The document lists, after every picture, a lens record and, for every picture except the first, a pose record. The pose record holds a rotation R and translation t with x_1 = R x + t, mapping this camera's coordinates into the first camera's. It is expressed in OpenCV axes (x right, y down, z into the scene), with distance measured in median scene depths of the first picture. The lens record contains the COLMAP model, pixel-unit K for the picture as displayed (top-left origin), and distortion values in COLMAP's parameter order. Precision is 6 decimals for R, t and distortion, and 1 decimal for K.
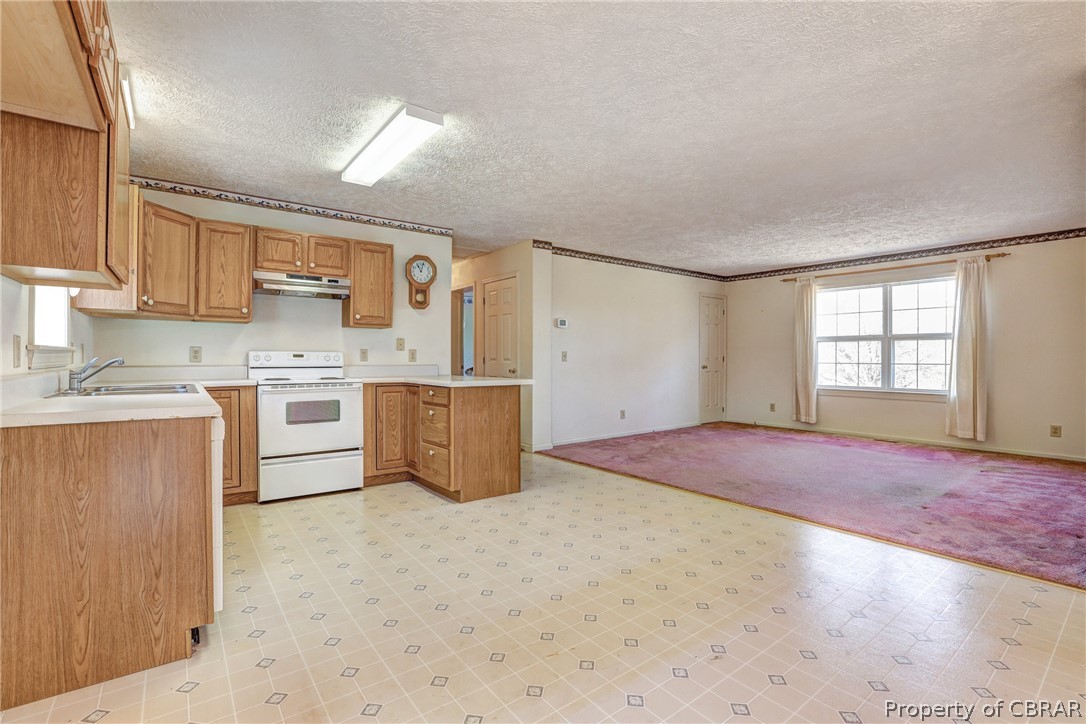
lens RADIAL K [[491.6, 0, 544.2], [0, 491.6, 360.1], [0, 0, 1]] dist [-0.031803, 0.000062]
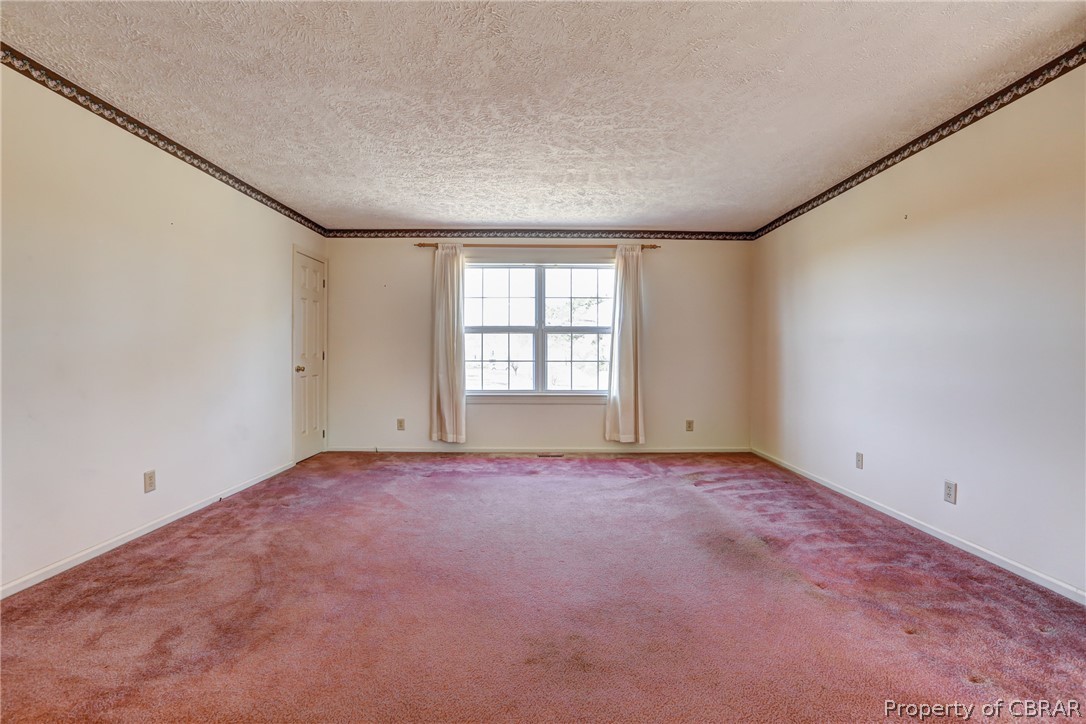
lens RADIAL K [[491.6, 0, 538.4], [0, 491.6, 354.0], [0, 0, 1]] dist [-0.031803, 0.000062]
pose [[0.599911, 0.000382, 0.800067, 0.027756], [0.002770, 0.999993, -0.002555, -0.002501], [-0.800062, 0.003749, 0.599906, 0.493549]]
